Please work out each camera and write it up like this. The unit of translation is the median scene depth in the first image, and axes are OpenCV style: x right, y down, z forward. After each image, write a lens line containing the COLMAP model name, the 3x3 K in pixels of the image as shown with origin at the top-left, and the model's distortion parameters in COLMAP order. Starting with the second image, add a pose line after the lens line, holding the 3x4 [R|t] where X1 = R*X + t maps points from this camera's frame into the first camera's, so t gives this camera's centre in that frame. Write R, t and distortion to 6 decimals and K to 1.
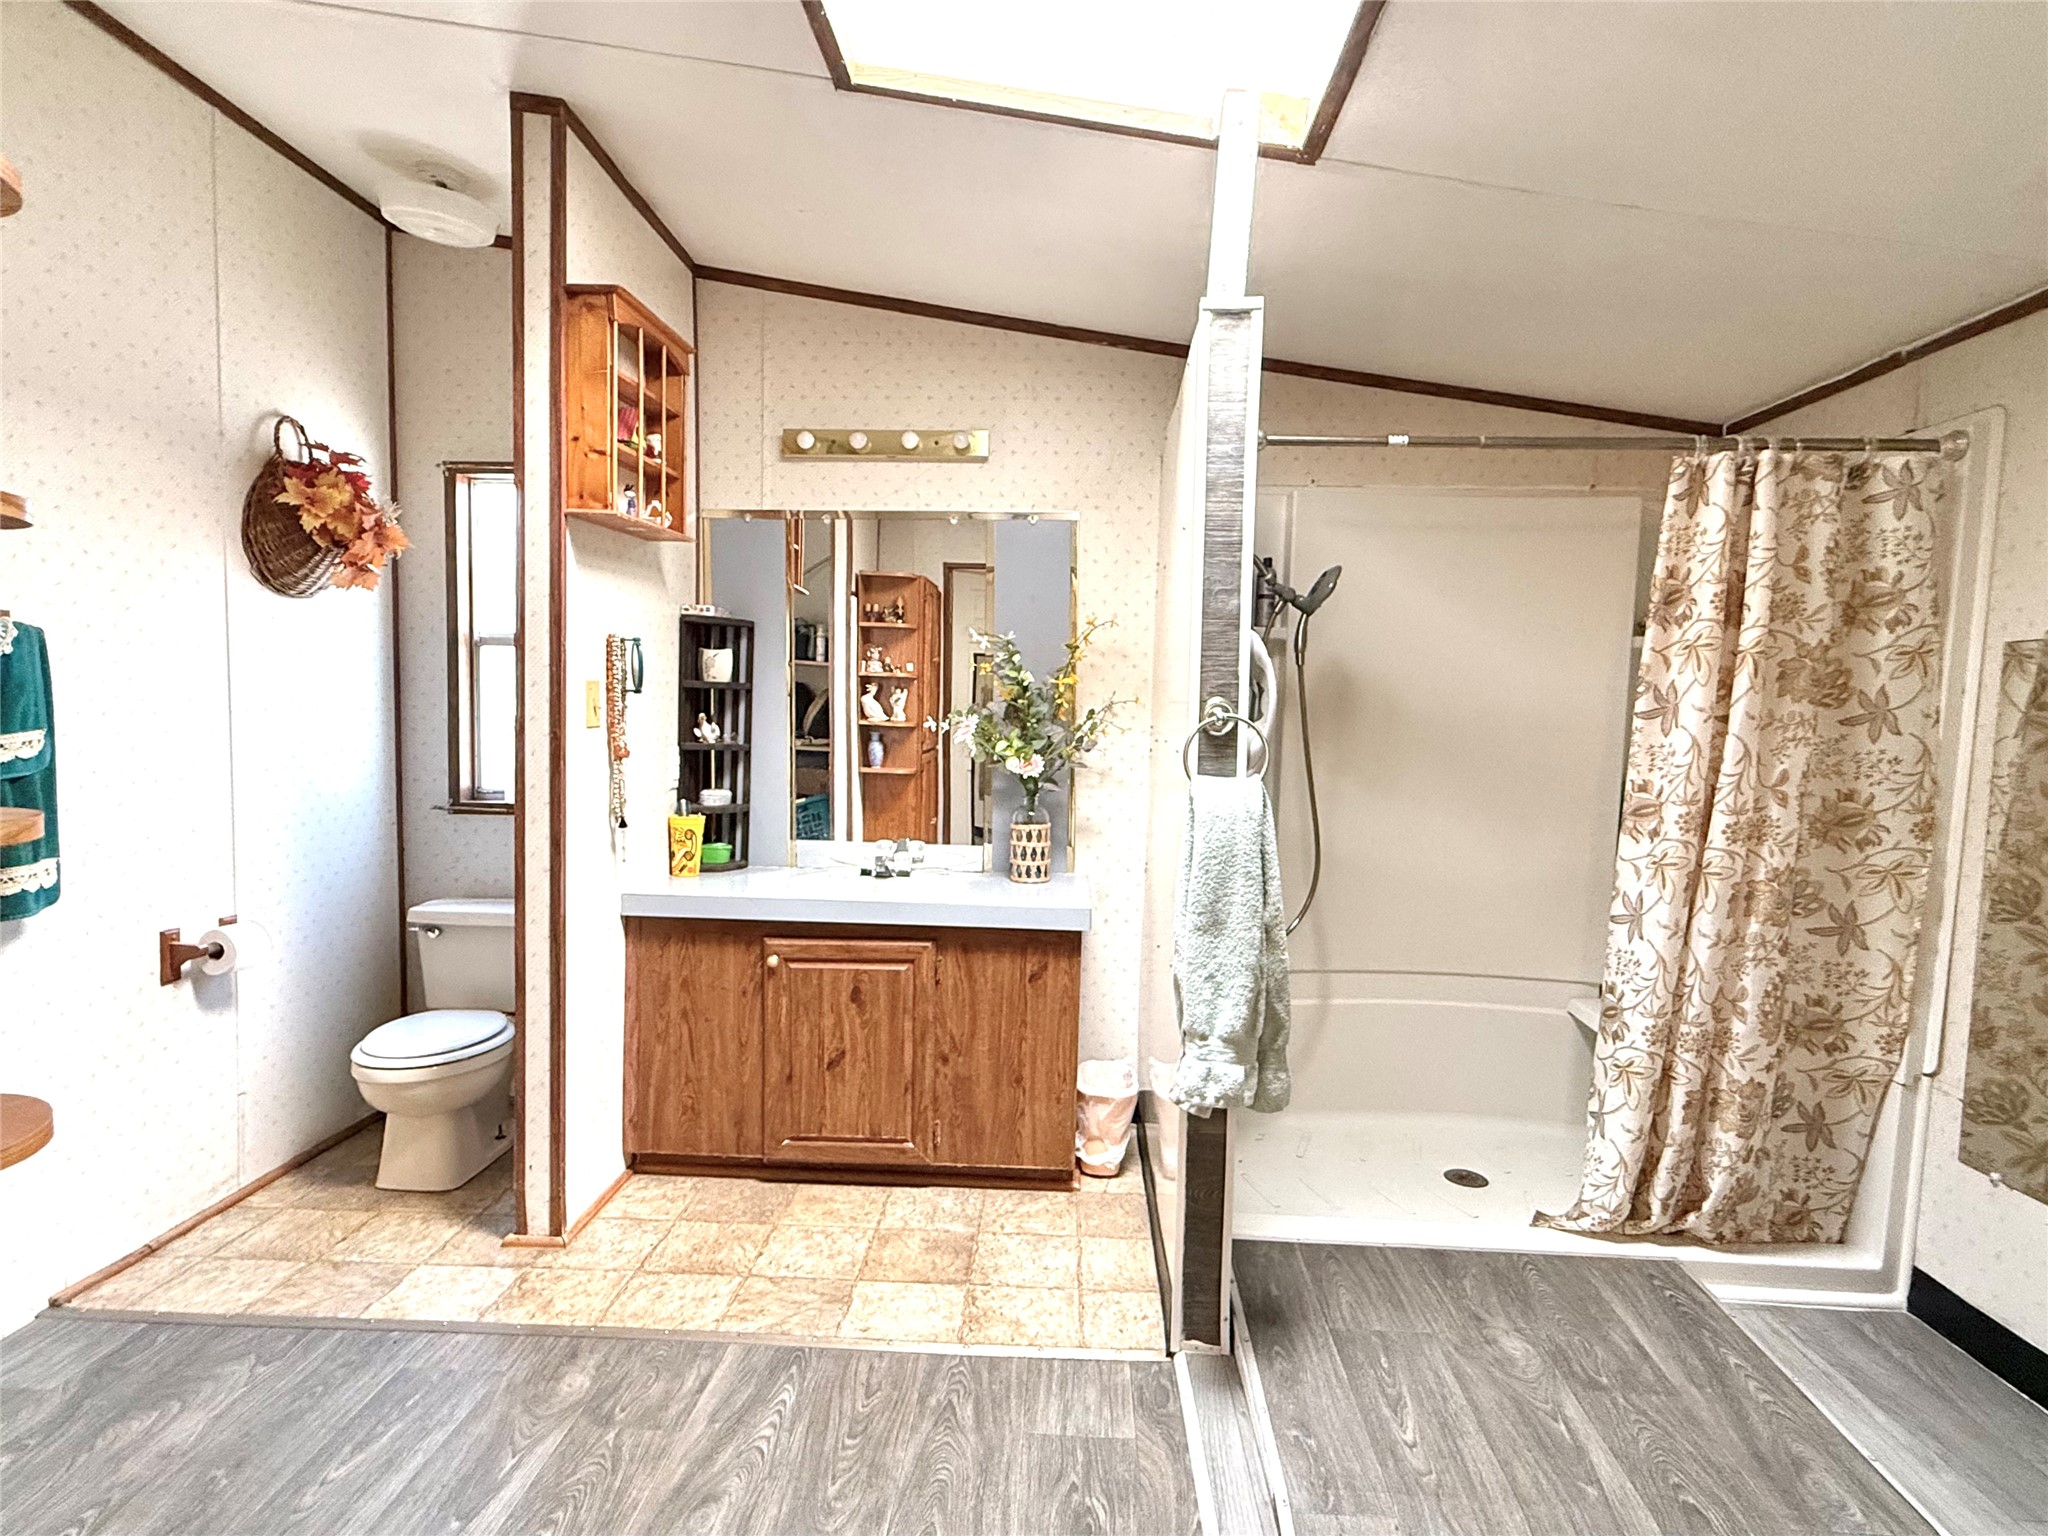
lens RADIAL K [[1023.4, 0, 1032.8], [0, 1023.4, 783.7], [0, 0, 1]] dist [0.000341, 0.000093]
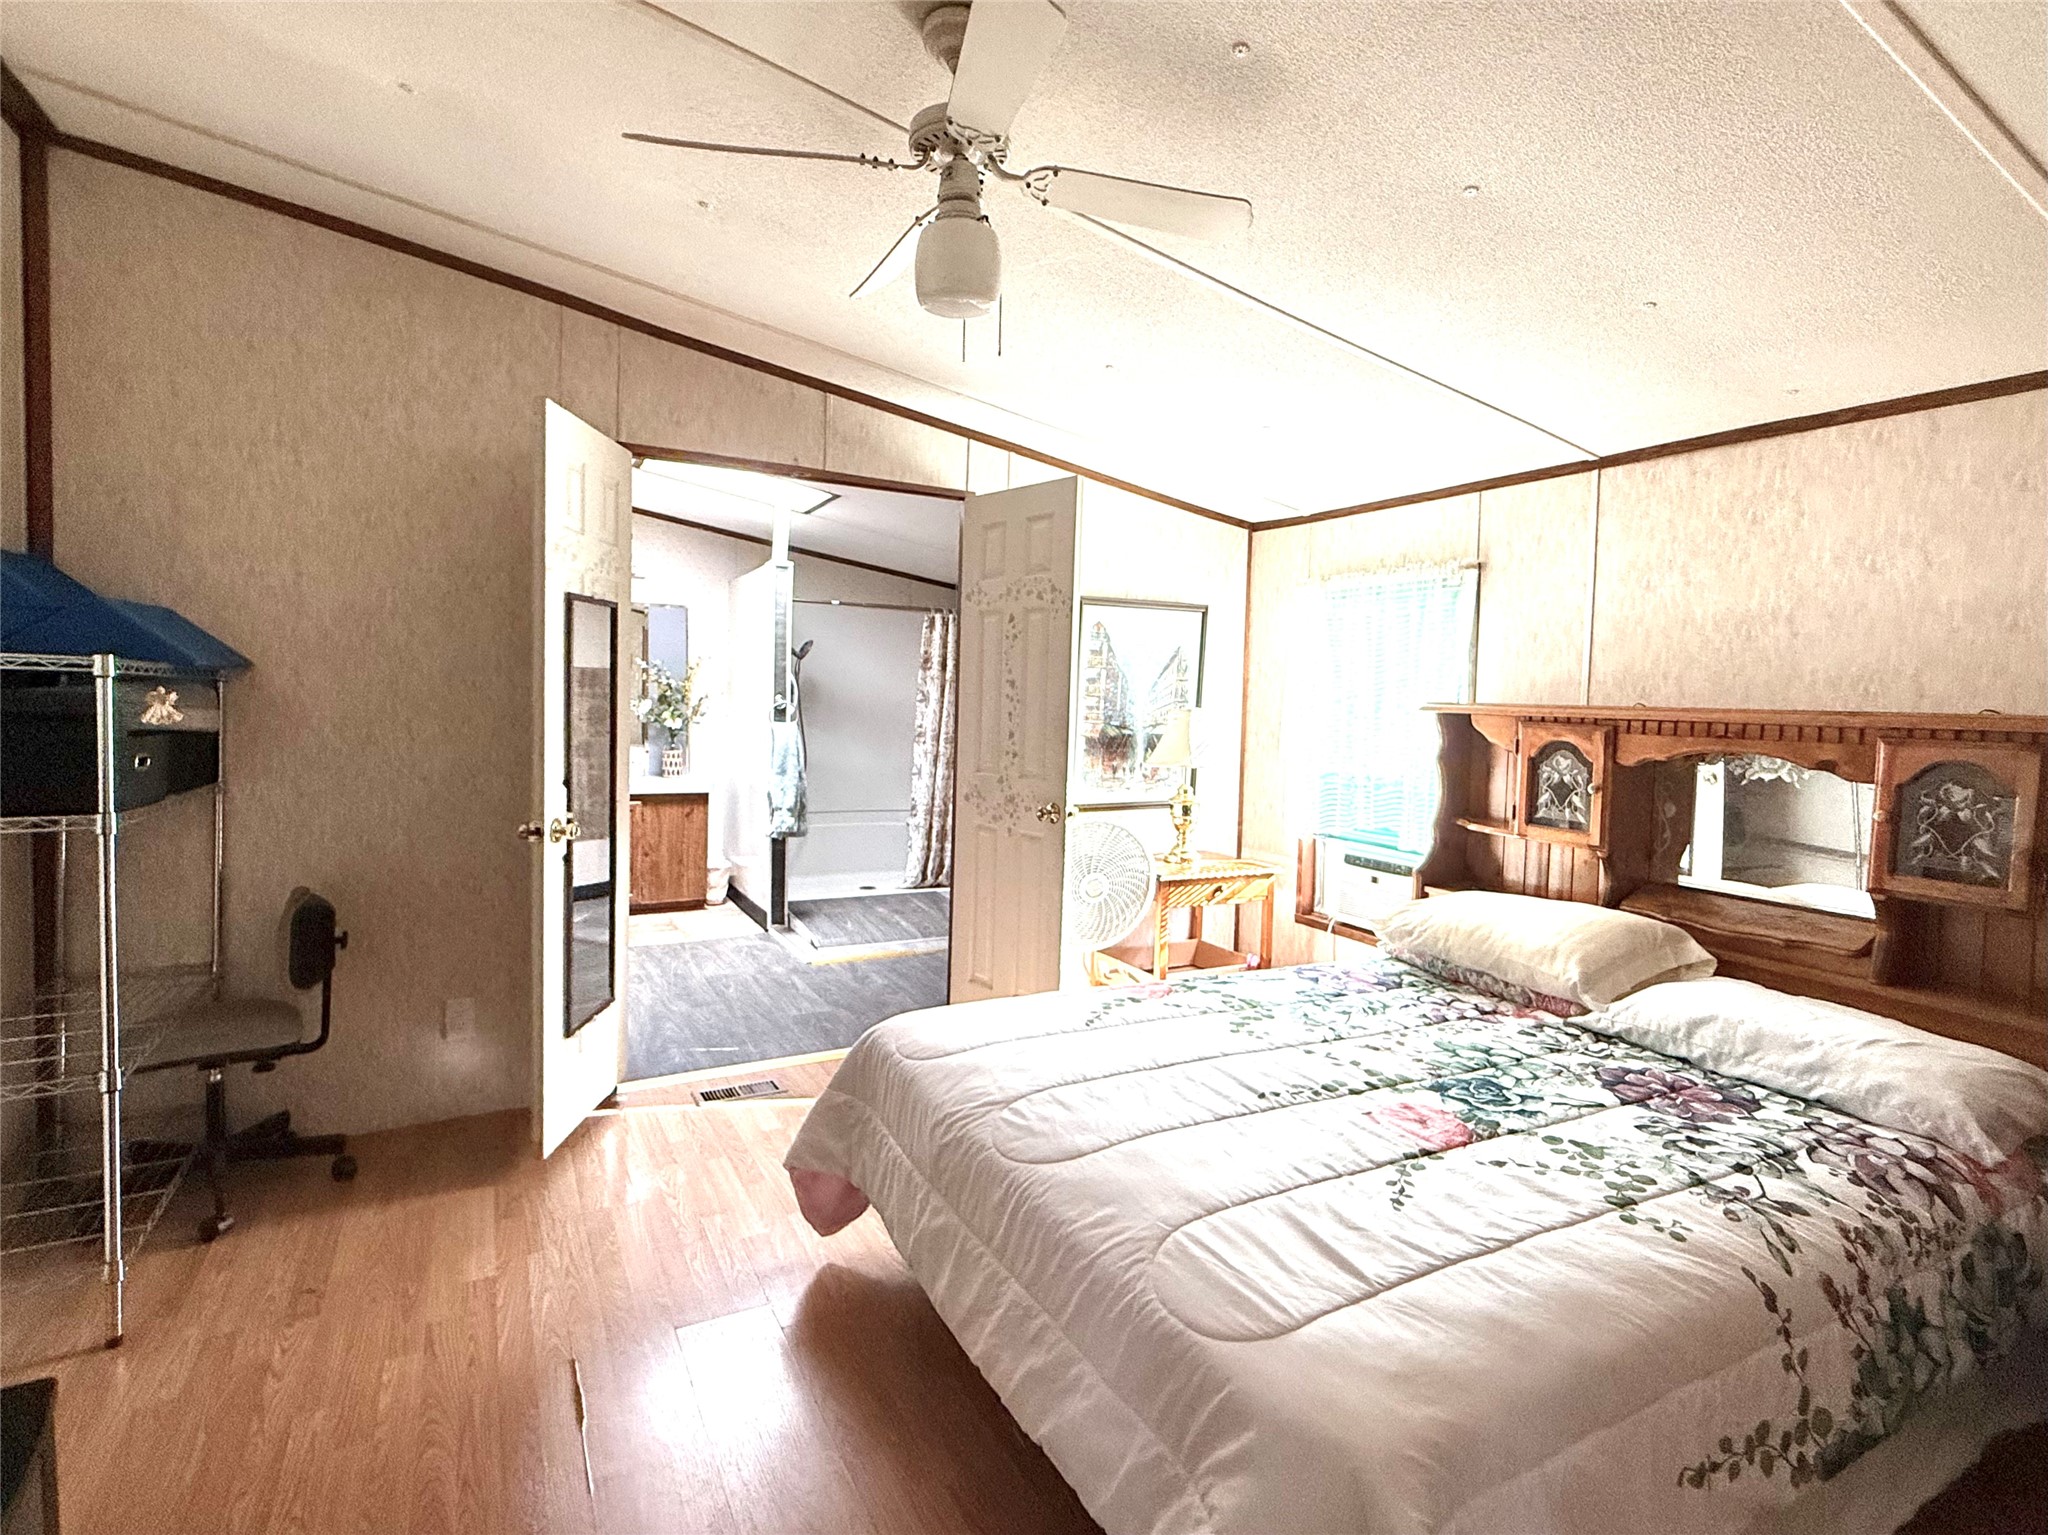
lens RADIAL K [[919.0, 0, 1026.7], [0, 919.0, 749.3], [0, 0, 1]] dist [-0.001385, -0.000156]
pose [[0.844296, -0.026236, 0.535235, -0.534322], [0.029261, 0.999568, 0.002839, 0.069296], [-0.535078, 0.013264, 0.844698, -1.341985]]
